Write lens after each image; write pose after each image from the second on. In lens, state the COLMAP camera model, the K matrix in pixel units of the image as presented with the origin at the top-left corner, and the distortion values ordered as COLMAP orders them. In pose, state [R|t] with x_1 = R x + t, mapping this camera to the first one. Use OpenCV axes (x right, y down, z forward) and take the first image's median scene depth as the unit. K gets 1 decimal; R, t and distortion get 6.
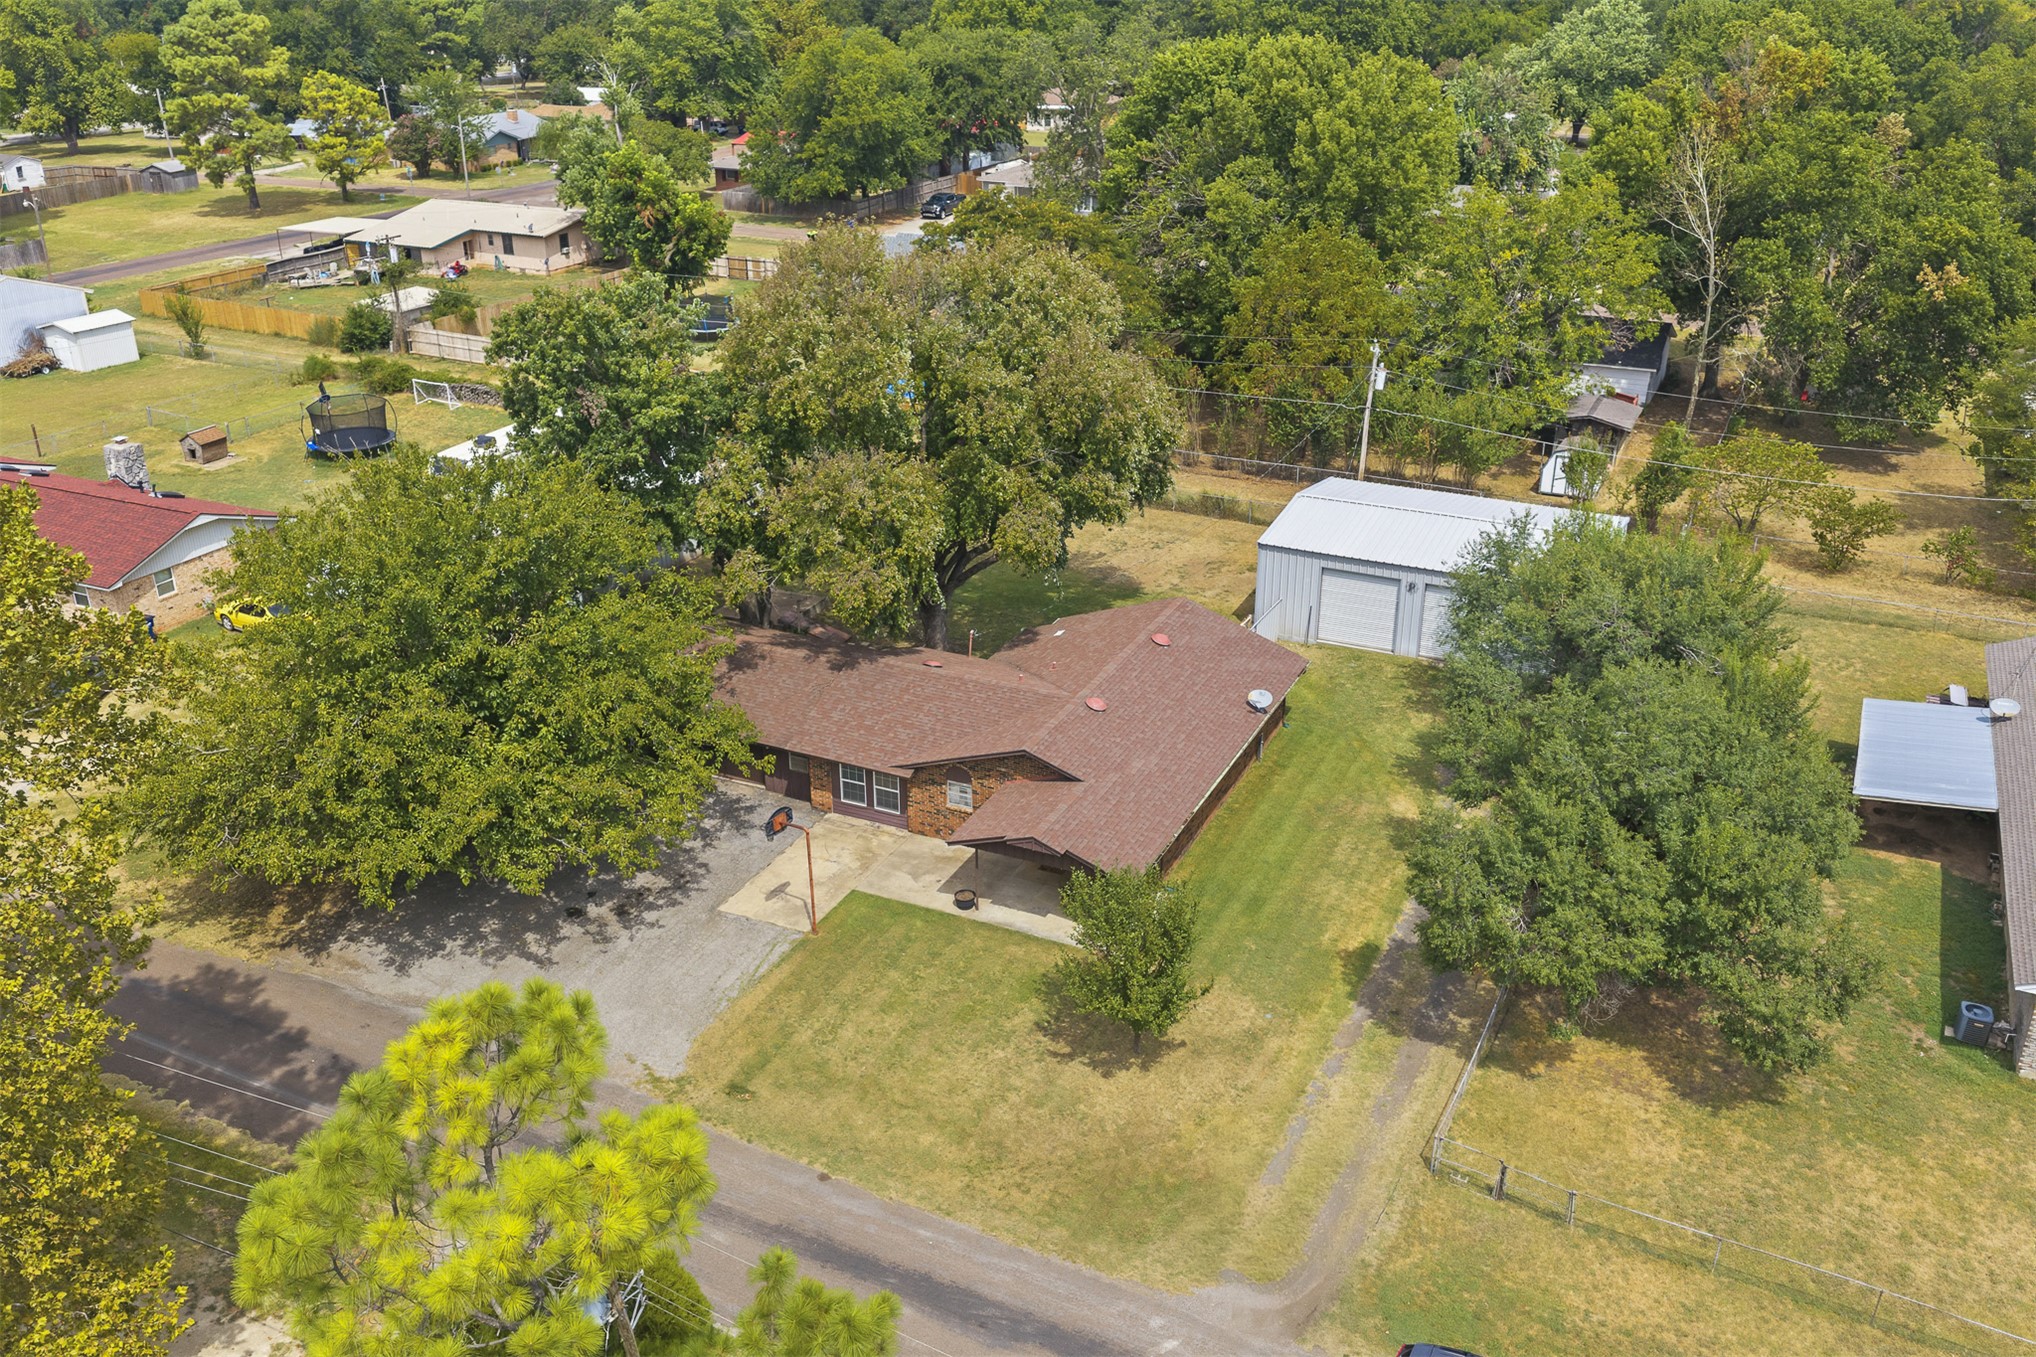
lens RADIAL K [[1647.9, 0, 1018.0], [0, 1647.9, 678.5], [0, 0, 1]] dist [0.033090, -0.001884]
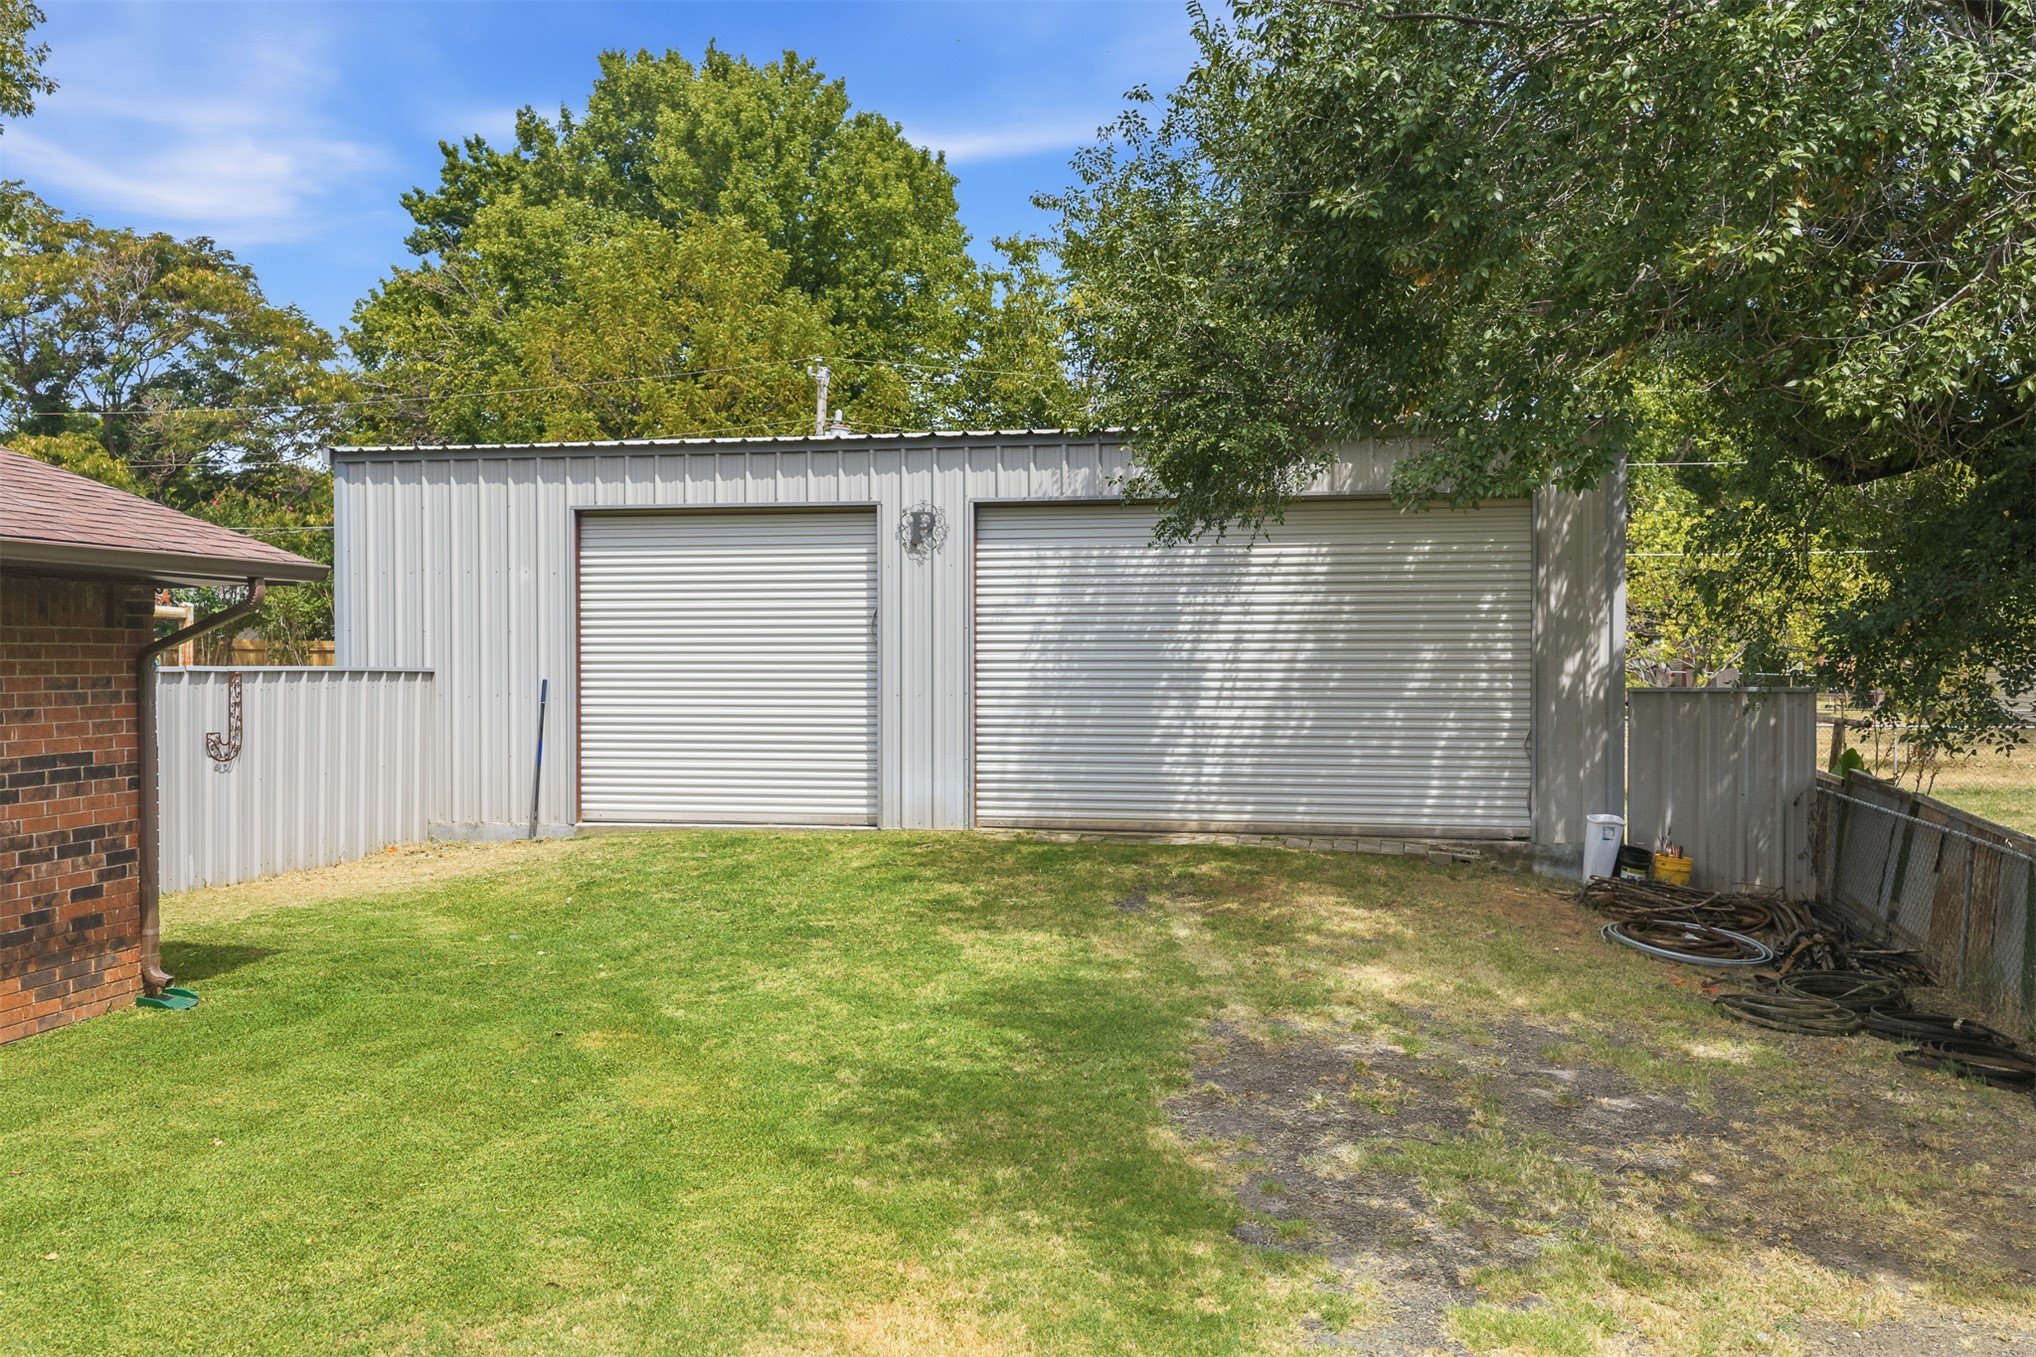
lens RADIAL K [[1696.3, 0, 1018.0], [0, 1696.3, 678.5], [0, 0, 1]] dist [0.057119, -0.145430]
pose [[0.964015, -0.000607, 0.265847, 0.184035], [0.106282, 0.917486, -0.383306, 0.065518], [-0.243679, 0.397767, 0.884535, 0.777026]]
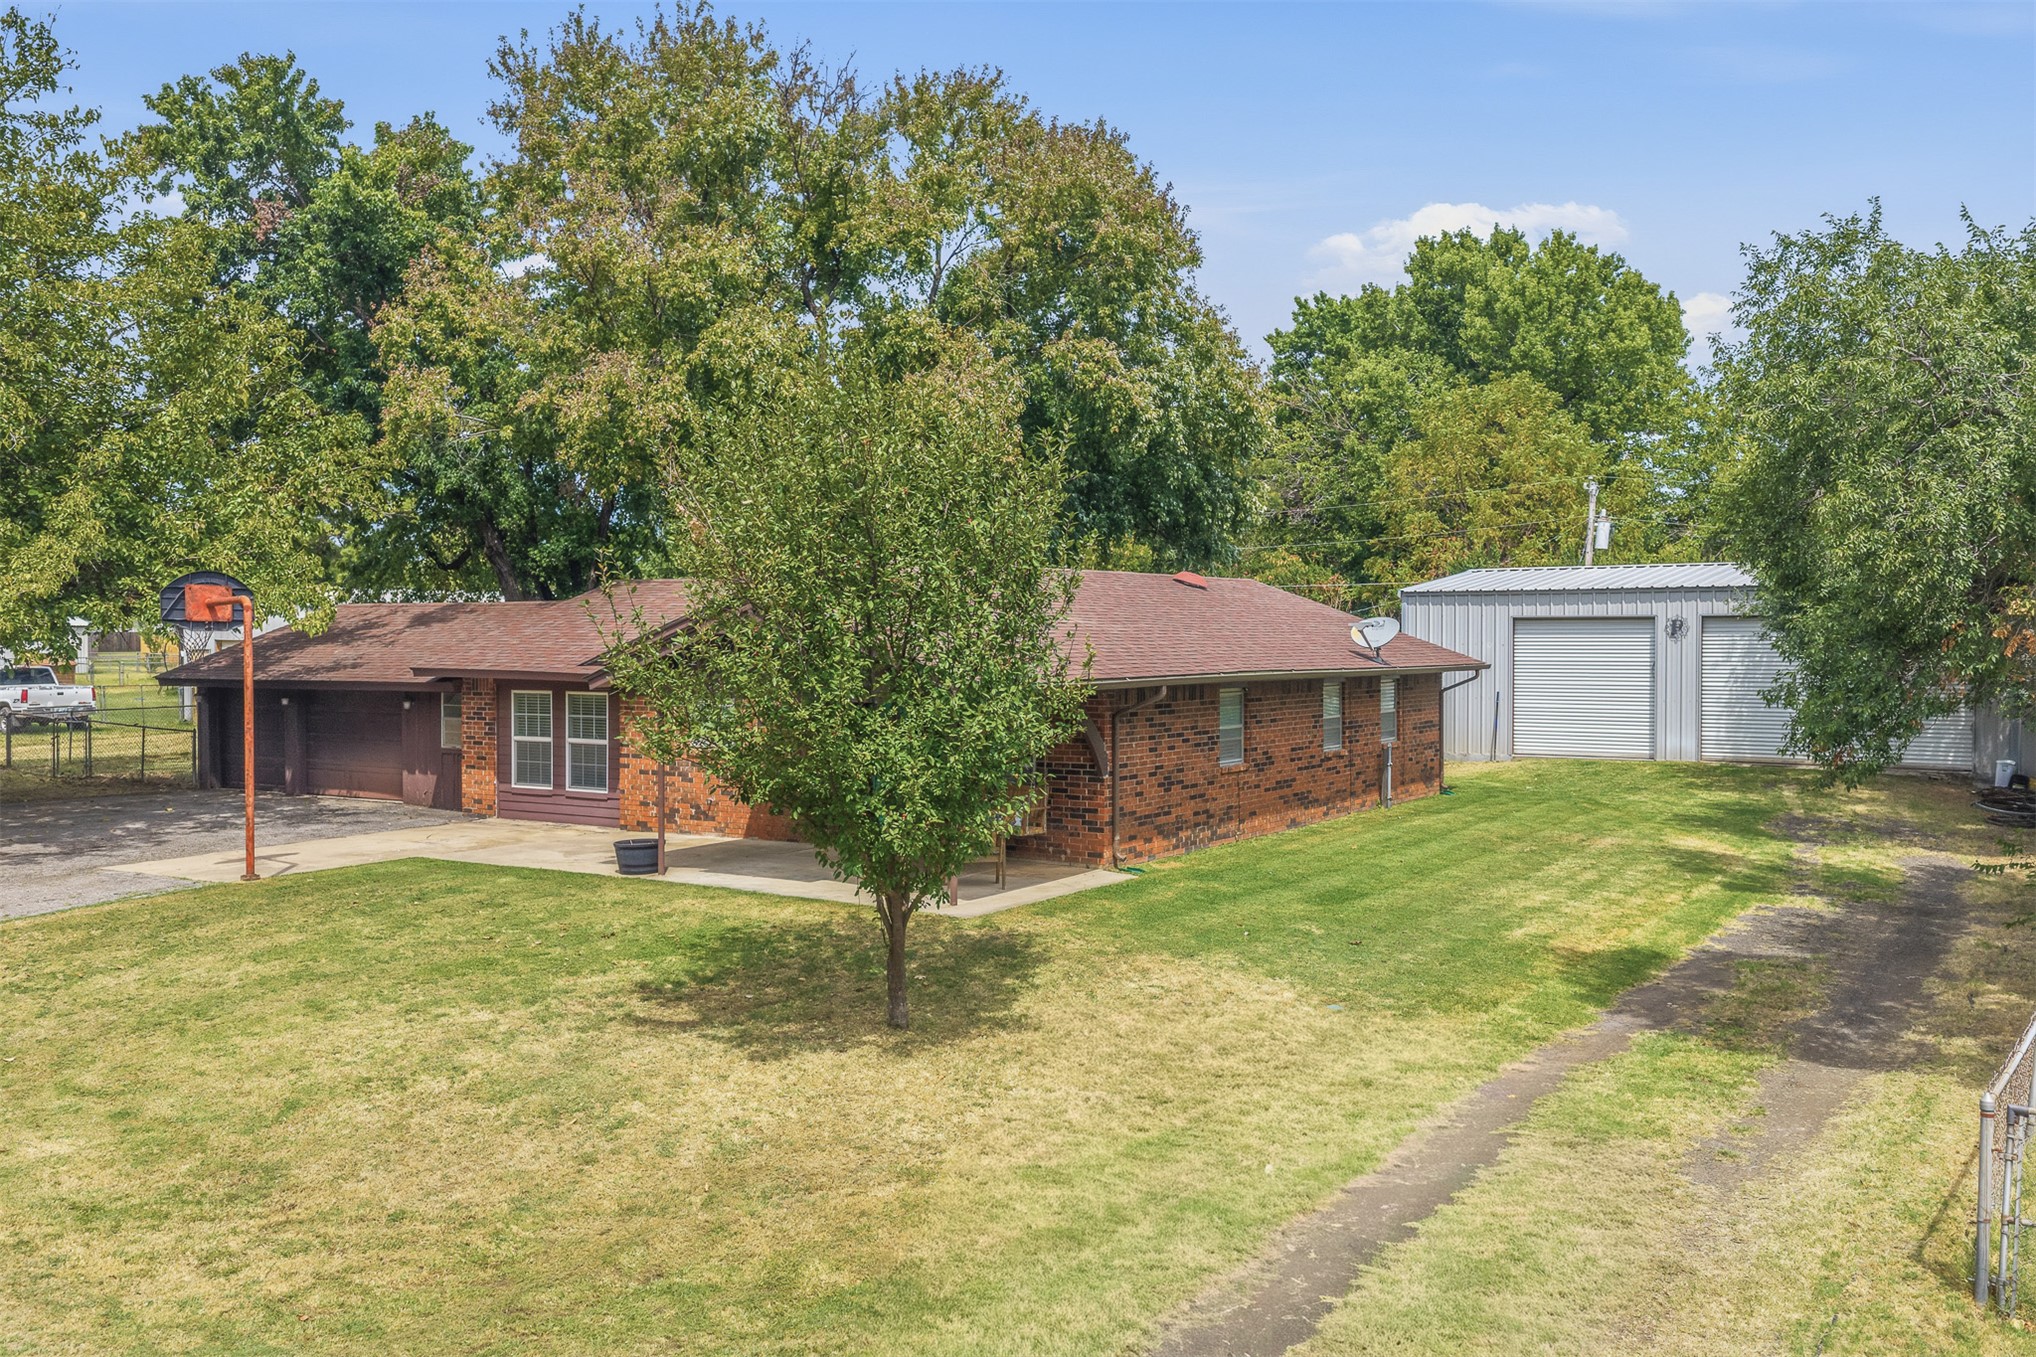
lens RADIAL K [[1682.0, 0, 1047.2], [0, 1682.0, 669.6], [0, 0, 1]] dist [0.037822, 0.006051]
pose [[0.993094, 0.004283, -0.117246, 0.092830], [-0.049682, 0.920667, -0.387175, 0.191914], [0.106286, 0.390326, 0.914521, 0.454159]]
